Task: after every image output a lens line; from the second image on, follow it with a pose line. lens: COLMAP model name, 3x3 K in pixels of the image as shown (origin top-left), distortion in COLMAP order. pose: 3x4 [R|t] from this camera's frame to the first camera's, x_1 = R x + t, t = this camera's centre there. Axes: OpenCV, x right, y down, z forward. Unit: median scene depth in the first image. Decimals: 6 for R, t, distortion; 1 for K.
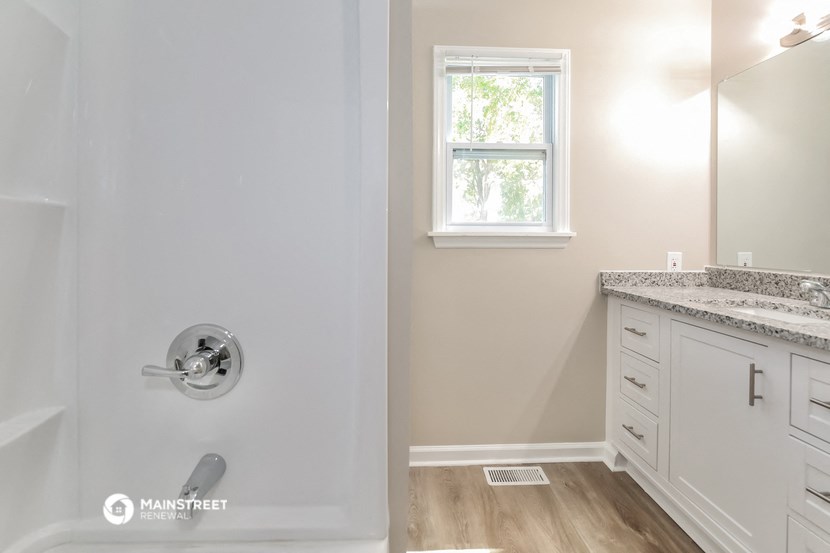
lens RADIAL K [[387.3, 0, 414.4], [0, 387.3, 240.7], [0, 0, 1]] dist [-0.024028, 0.003818]
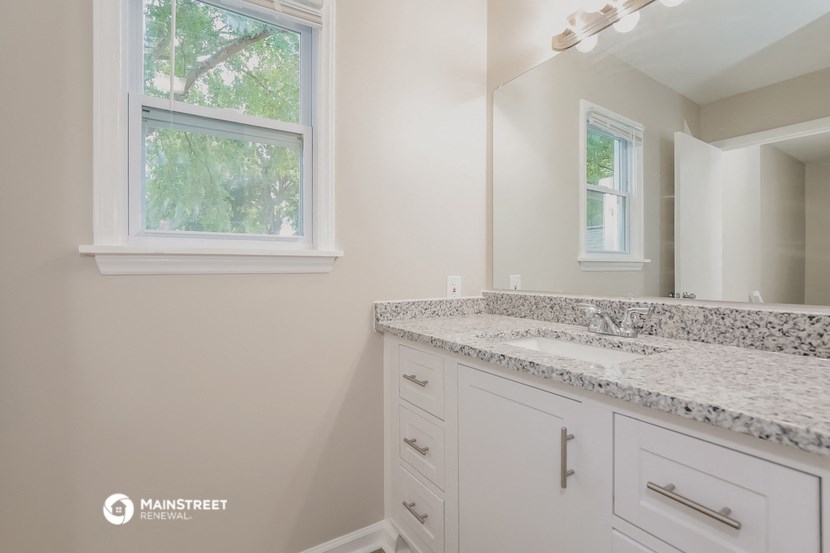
lens RADIAL K [[387.3, 0, 414.4], [0, 387.3, 272.9], [0, 0, 1]] dist [-0.024028, 0.003818]
pose [[0.865260, -0.011241, 0.501198, 0.190098], [0.008455, 0.999934, 0.007830, 0.017883], [-0.501253, -0.002537, 0.865297, 0.336037]]
